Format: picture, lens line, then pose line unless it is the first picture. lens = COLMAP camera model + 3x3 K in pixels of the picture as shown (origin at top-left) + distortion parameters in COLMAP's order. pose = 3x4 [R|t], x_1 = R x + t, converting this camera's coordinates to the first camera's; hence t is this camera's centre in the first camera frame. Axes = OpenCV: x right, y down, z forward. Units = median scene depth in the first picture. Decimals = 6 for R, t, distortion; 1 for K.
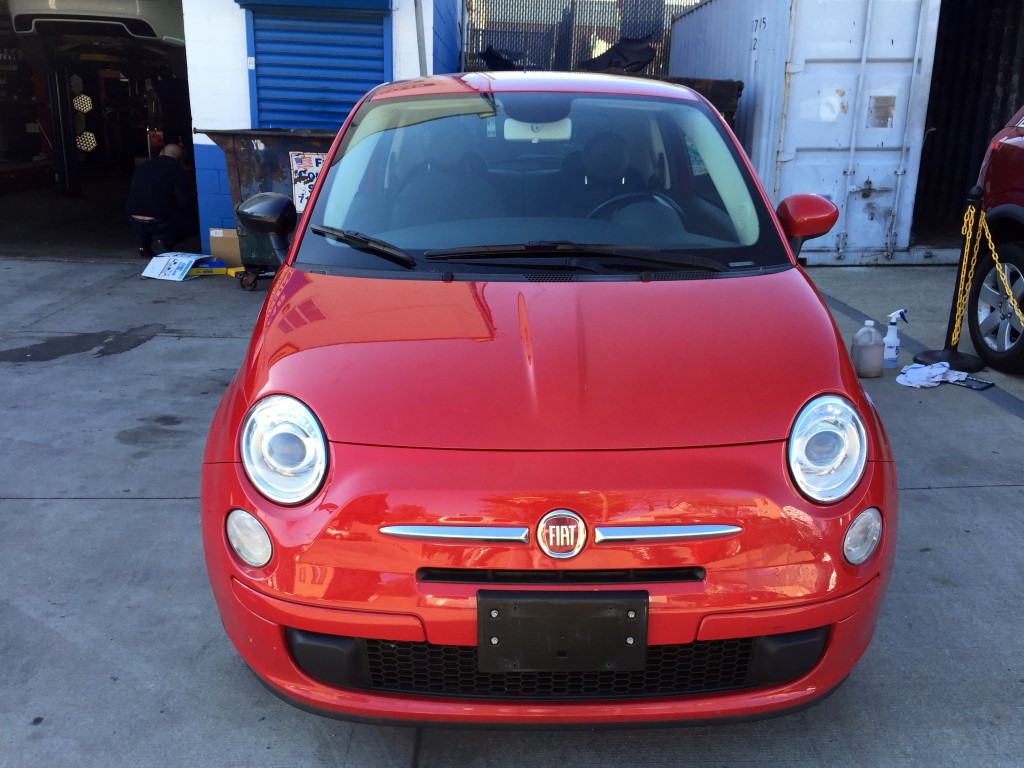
lens RADIAL K [[877.5, 0, 512.0], [0, 877.5, 384.0], [0, 0, 1]] dist [0.103384, -0.159563]
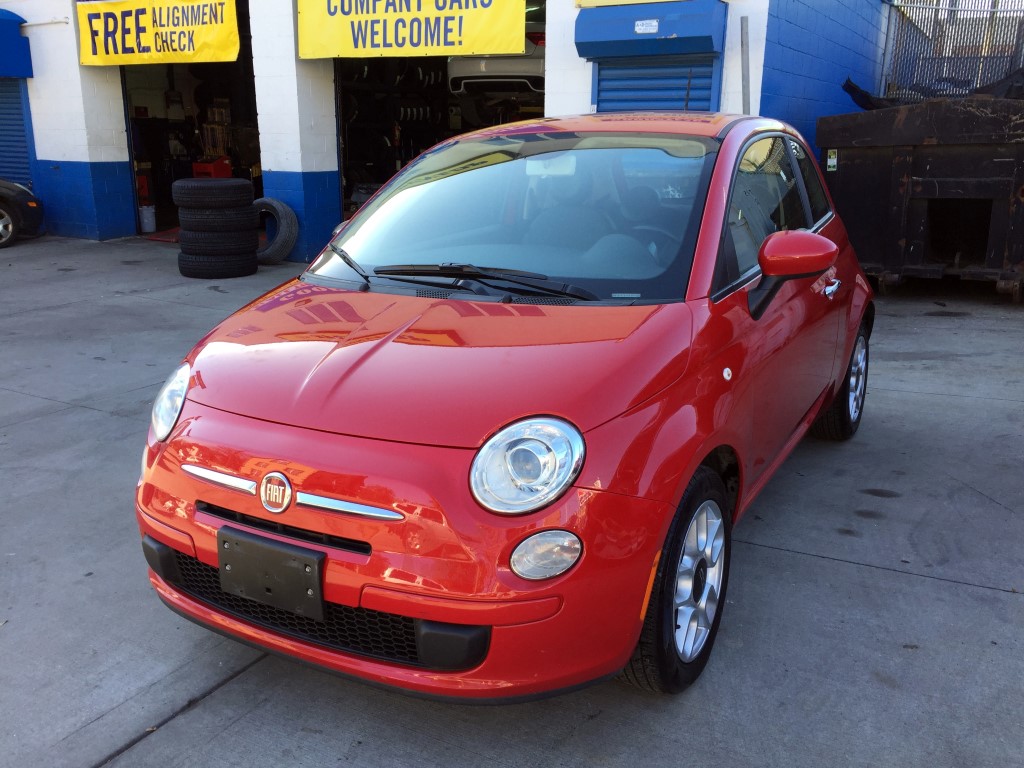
lens RADIAL K [[922.2, 0, 512.0], [0, 922.2, 384.0], [0, 0, 1]] dist [-0.002787, -0.004415]
pose [[0.848148, 0.109168, -0.518389, 0.929203], [-0.135339, 0.990717, -0.012795, -0.006380], [0.512180, 0.081010, 0.855049, 0.057036]]
